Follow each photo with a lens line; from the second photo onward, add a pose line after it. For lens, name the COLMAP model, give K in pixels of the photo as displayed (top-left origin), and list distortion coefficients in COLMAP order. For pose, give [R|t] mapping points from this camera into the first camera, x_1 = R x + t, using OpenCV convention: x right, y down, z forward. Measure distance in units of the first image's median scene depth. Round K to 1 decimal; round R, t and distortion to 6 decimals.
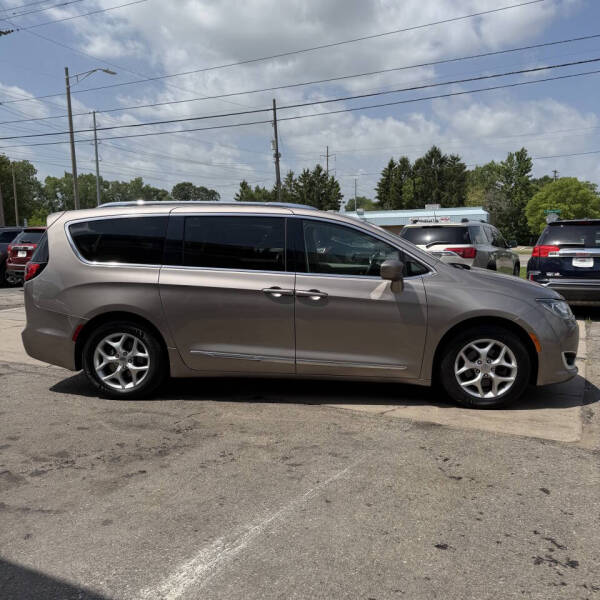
lens RADIAL K [[557.1, 0, 297.3], [0, 557.1, 302.3], [0, 0, 1]] dist [0.124025, -0.234666]
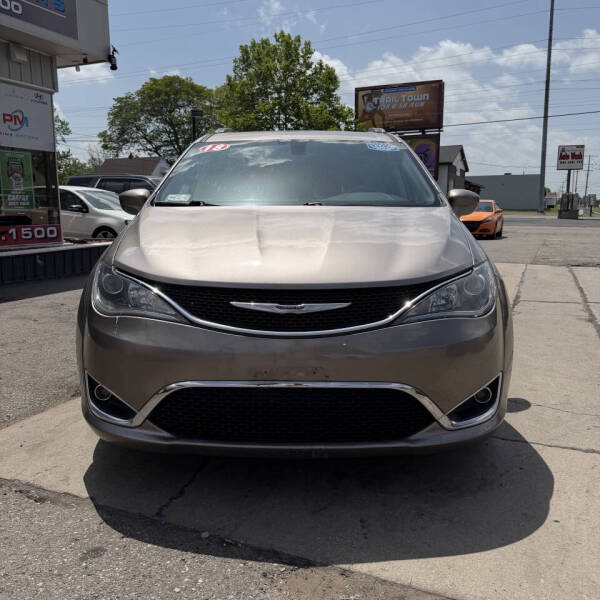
lens RADIAL K [[567.2, 0, 300.0], [0, 567.2, 300.0], [0, 0, 1]] dist [0.009510, -0.016040]
pose [[0.064302, 0.169605, -0.983412, 0.490398], [-0.117689, 0.979863, 0.161297, -0.039083], [0.990966, 0.105365, 0.082967, 0.577435]]
